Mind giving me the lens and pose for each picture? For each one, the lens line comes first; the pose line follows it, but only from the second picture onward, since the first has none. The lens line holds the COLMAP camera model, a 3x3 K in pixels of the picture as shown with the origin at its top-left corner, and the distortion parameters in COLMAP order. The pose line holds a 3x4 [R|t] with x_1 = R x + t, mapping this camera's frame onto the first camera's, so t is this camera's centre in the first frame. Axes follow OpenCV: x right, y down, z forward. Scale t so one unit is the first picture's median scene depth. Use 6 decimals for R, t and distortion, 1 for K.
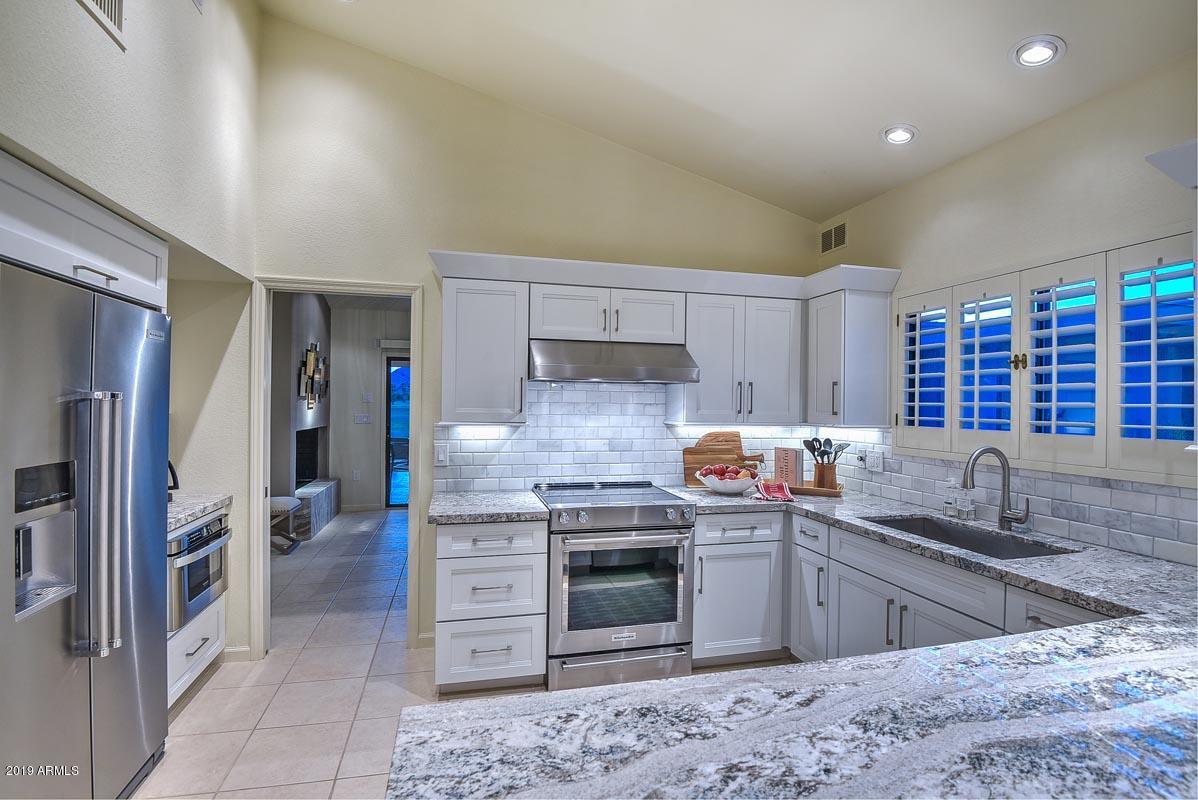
lens RADIAL K [[552.0, 0, 593.6], [0, 552.0, 401.3], [0, 0, 1]] dist [-0.013299, -0.001061]
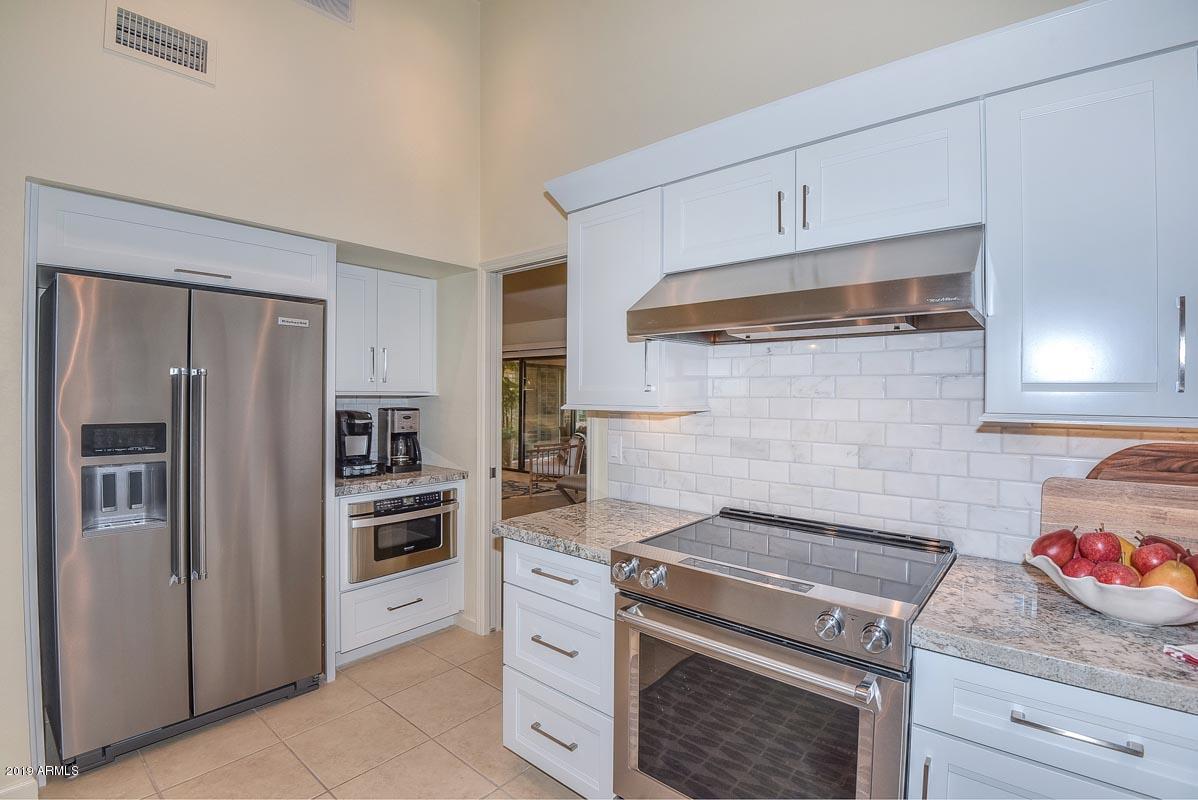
lens RADIAL K [[552.0, 0, 599.9], [0, 552.0, 403.4], [0, 0, 1]] dist [-0.013299, -0.001061]
pose [[0.586826, 0.004471, -0.809701, 0.326084], [0.004891, 0.999947, 0.009066, 0.025719], [0.809699, -0.009280, 0.586773, 0.528822]]
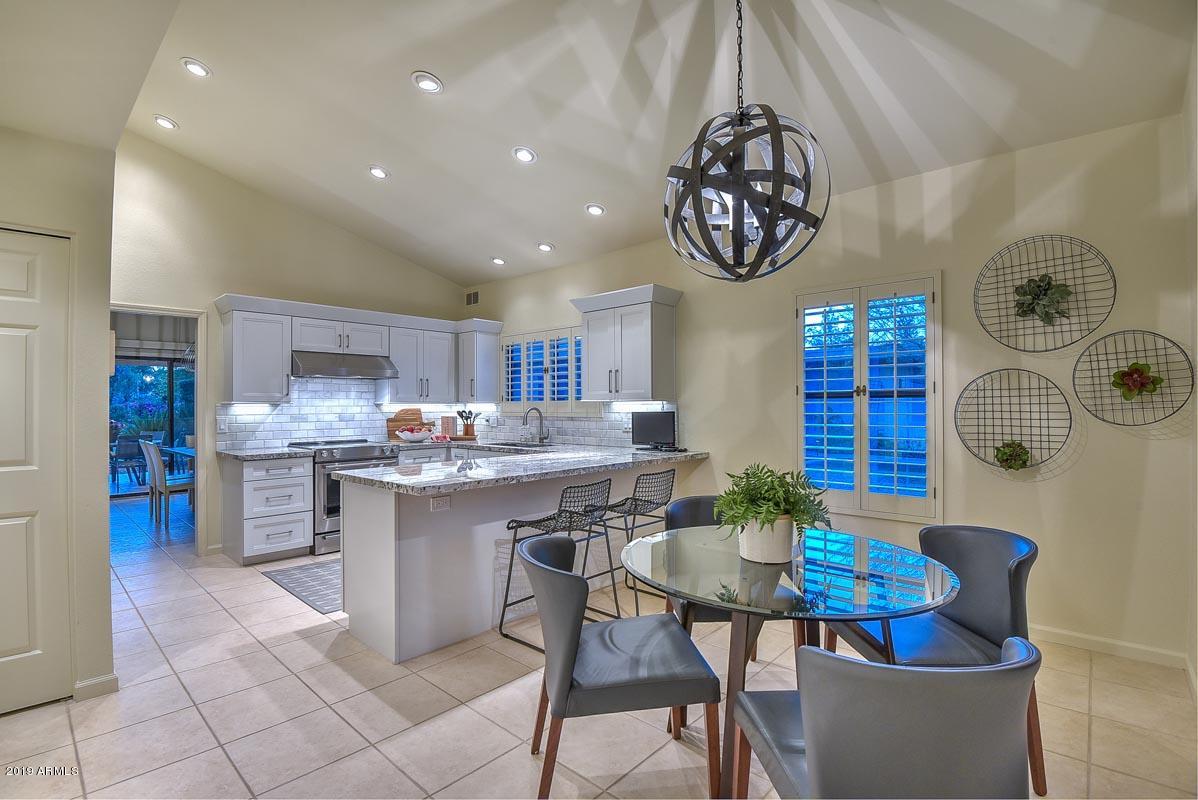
lens RADIAL K [[552.0, 0, 596.5], [0, 552.0, 404.4], [0, 0, 1]] dist [-0.013299, -0.001061]
pose [[0.830965, -0.014864, 0.556127, -0.253711], [0.014184, 0.999884, 0.005531, 0.046468], [-0.556145, 0.003292, 0.831079, -0.788164]]
